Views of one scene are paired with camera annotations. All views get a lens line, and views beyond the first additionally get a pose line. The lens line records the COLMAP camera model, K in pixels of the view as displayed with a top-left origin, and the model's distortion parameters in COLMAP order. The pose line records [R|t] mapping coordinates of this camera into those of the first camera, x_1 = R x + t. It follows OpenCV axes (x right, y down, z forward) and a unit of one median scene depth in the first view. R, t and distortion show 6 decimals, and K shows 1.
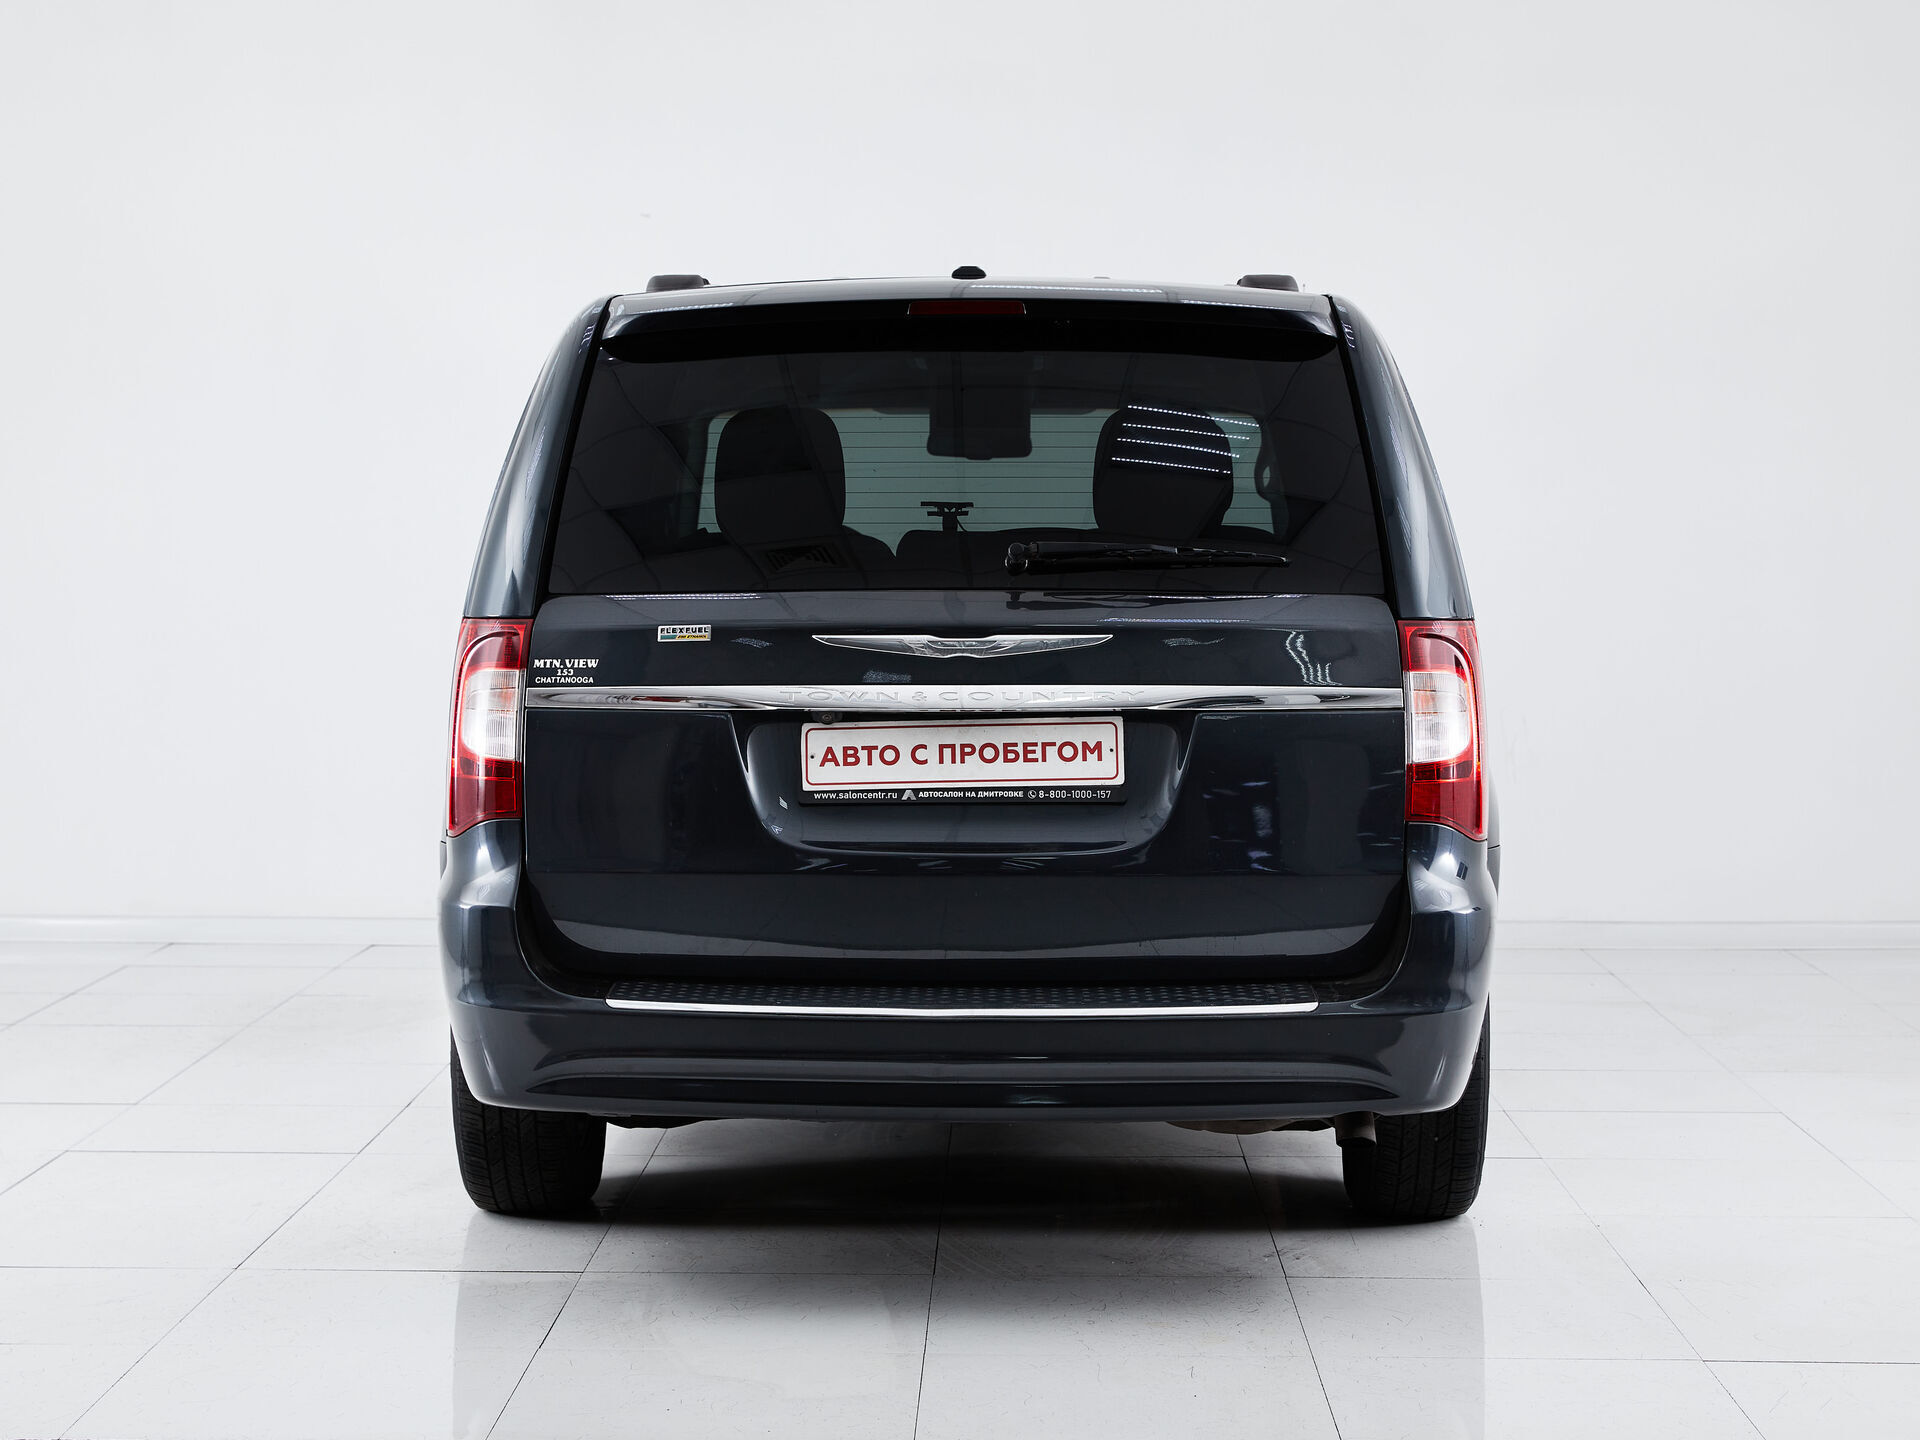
lens RADIAL K [[3368.6, 0, 960.0], [0, 3368.6, 720.0], [0, 0, 1]] dist [0.123831, 0.070935]
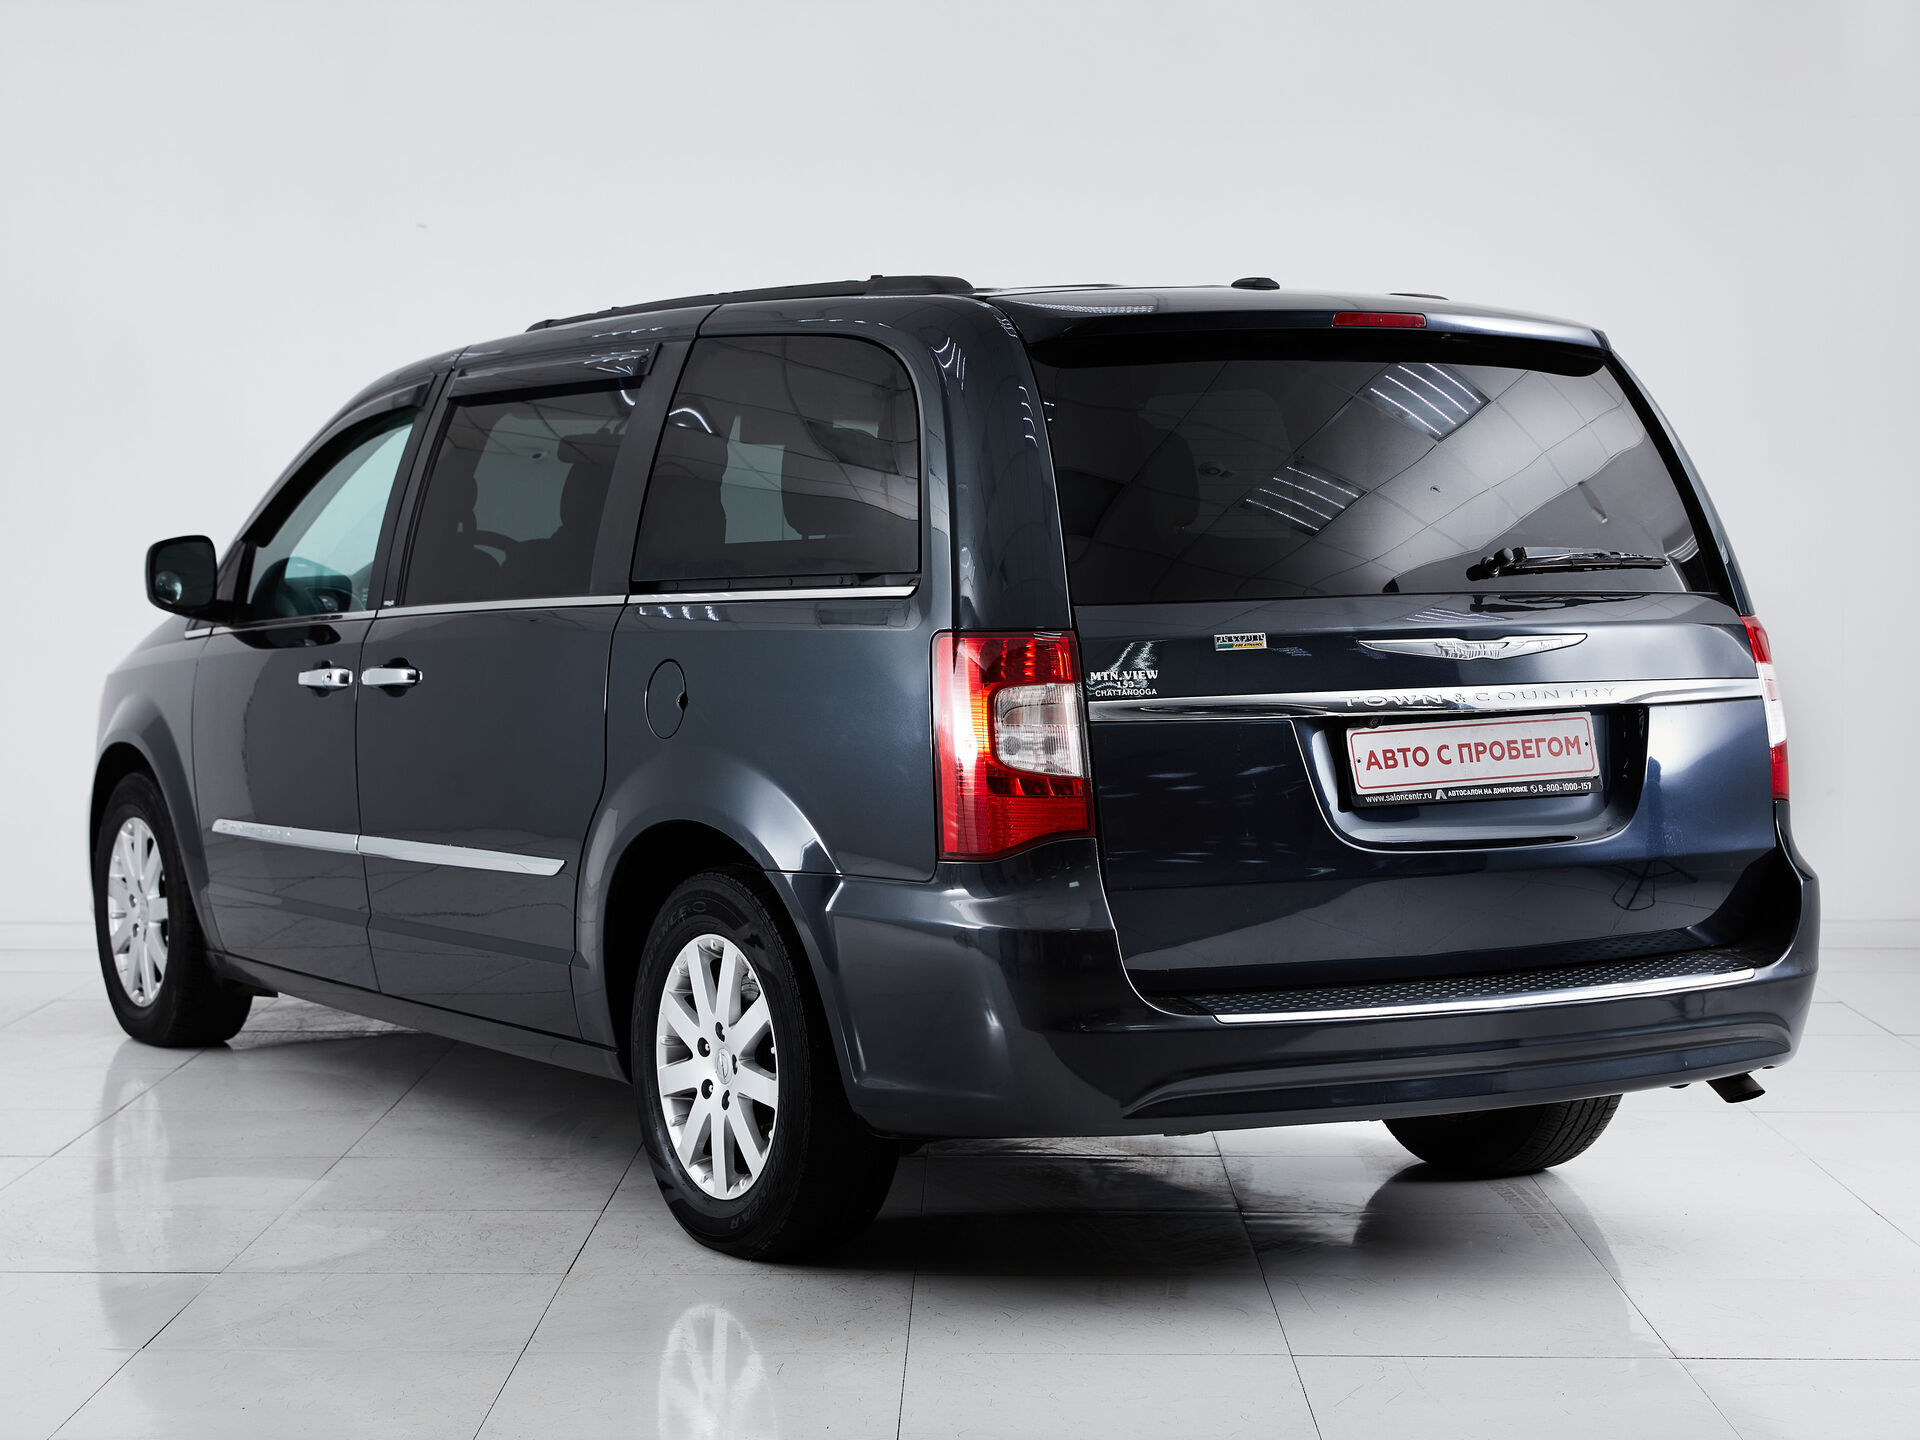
lens RADIAL K [[3368.6, 0, 960.0], [0, 3368.6, 720.0], [0, 0, 1]] dist [0.123831, 0.070935]
pose [[0.841951, -0.032089, 0.538598, -0.690433], [0.030835, 0.999460, 0.011344, -0.016598], [-0.538672, 0.007057, 0.842486, 0.209460]]
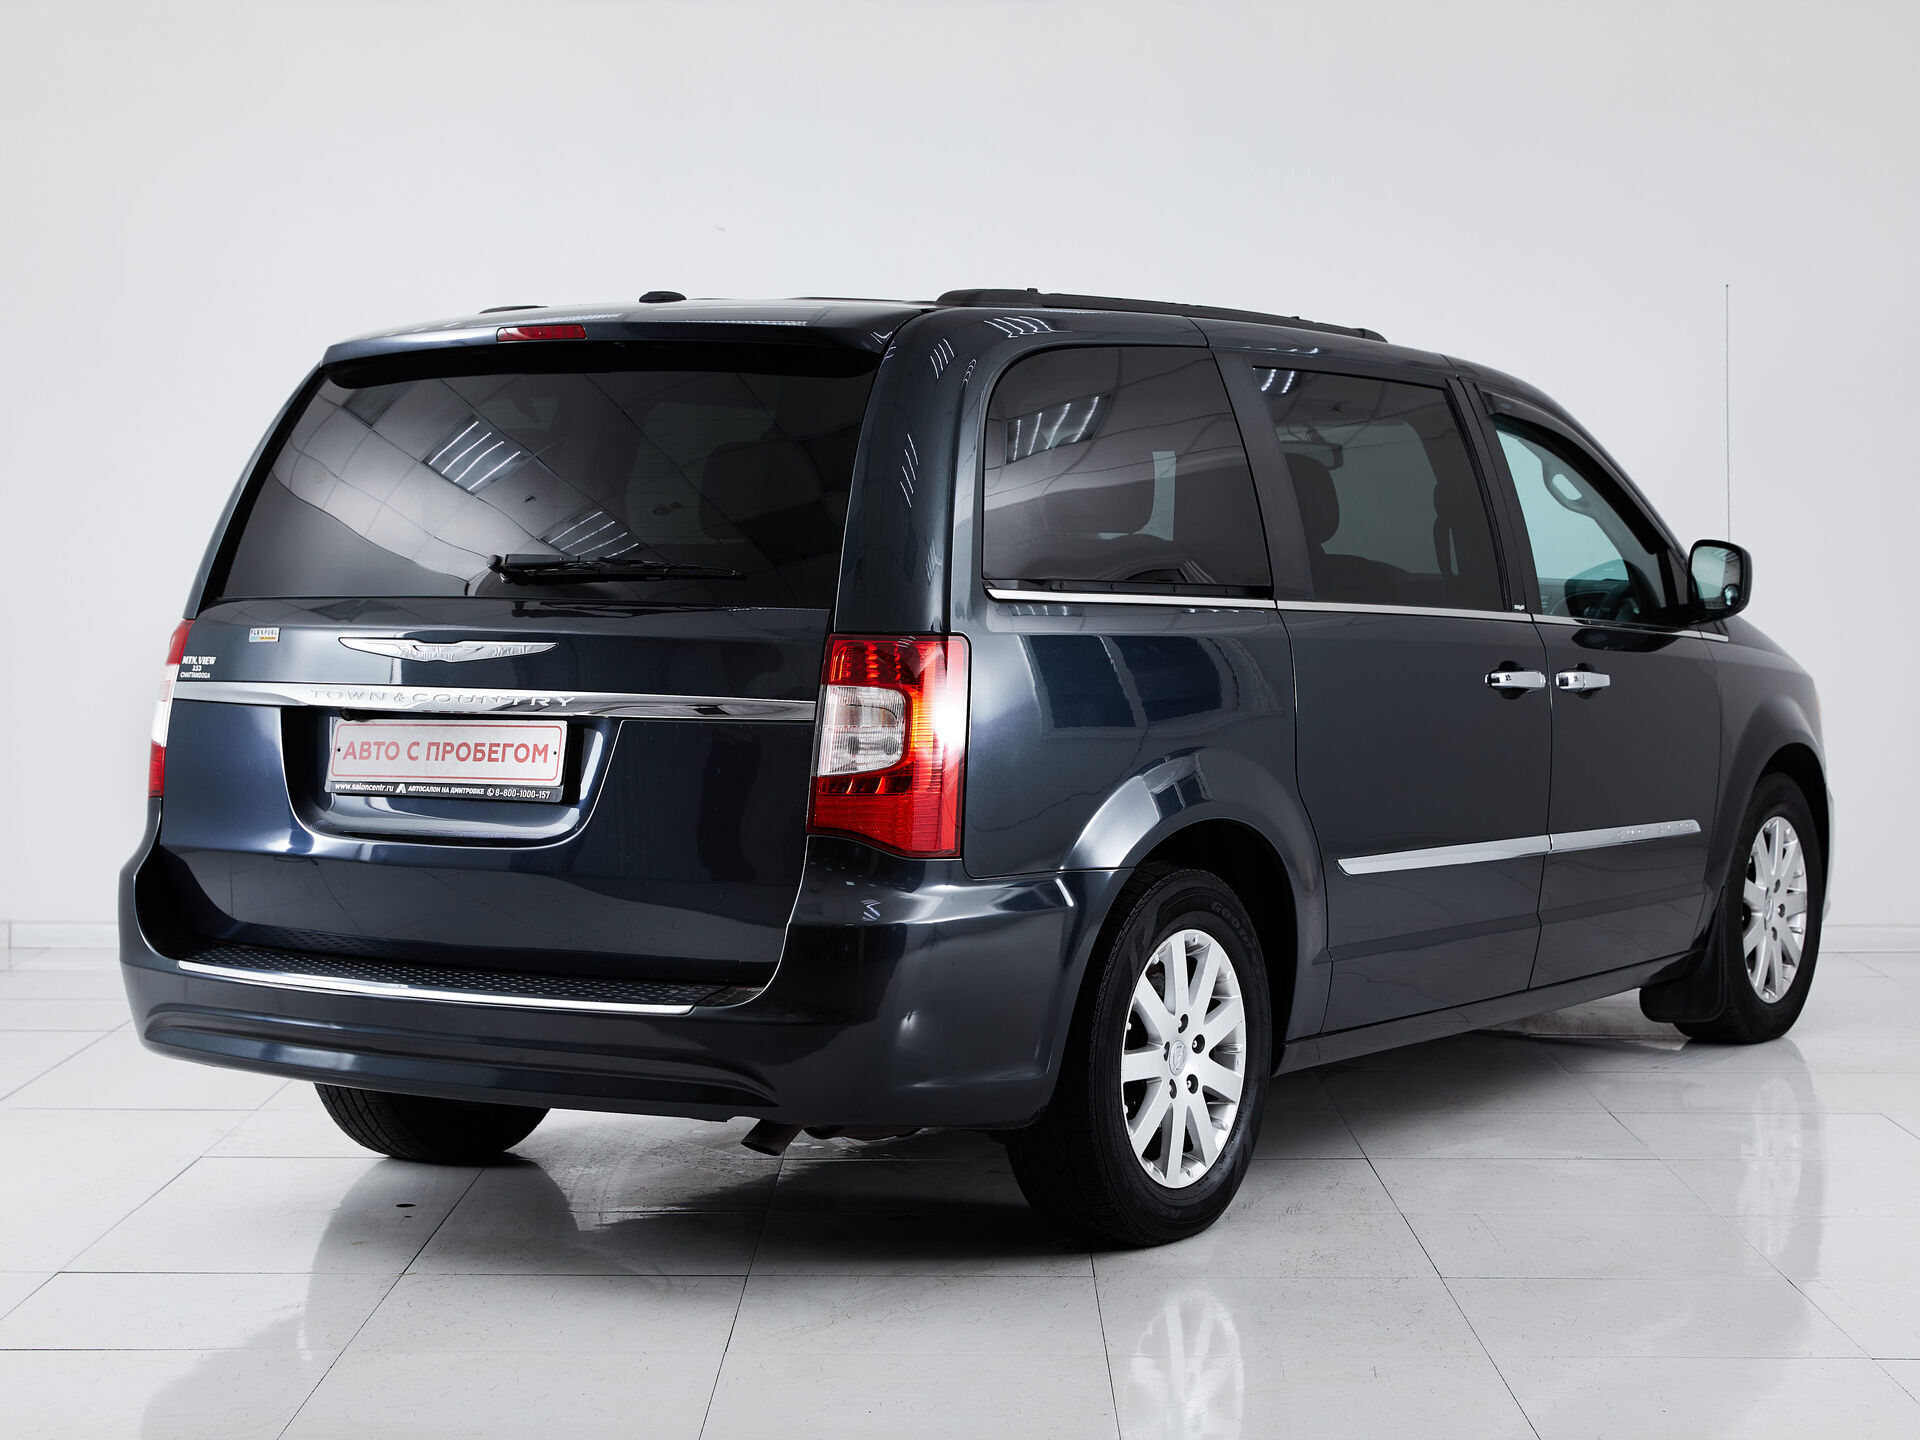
lens RADIAL K [[3368.6, 0, 960.0], [0, 3368.6, 720.0], [0, 0, 1]] dist [0.123831, 0.070935]
pose [[0.866105, 0.027710, -0.499094, 0.676441], [-0.027305, 0.999594, 0.008113, -0.013218], [0.499116, 0.006601, 0.866510, 0.150704]]
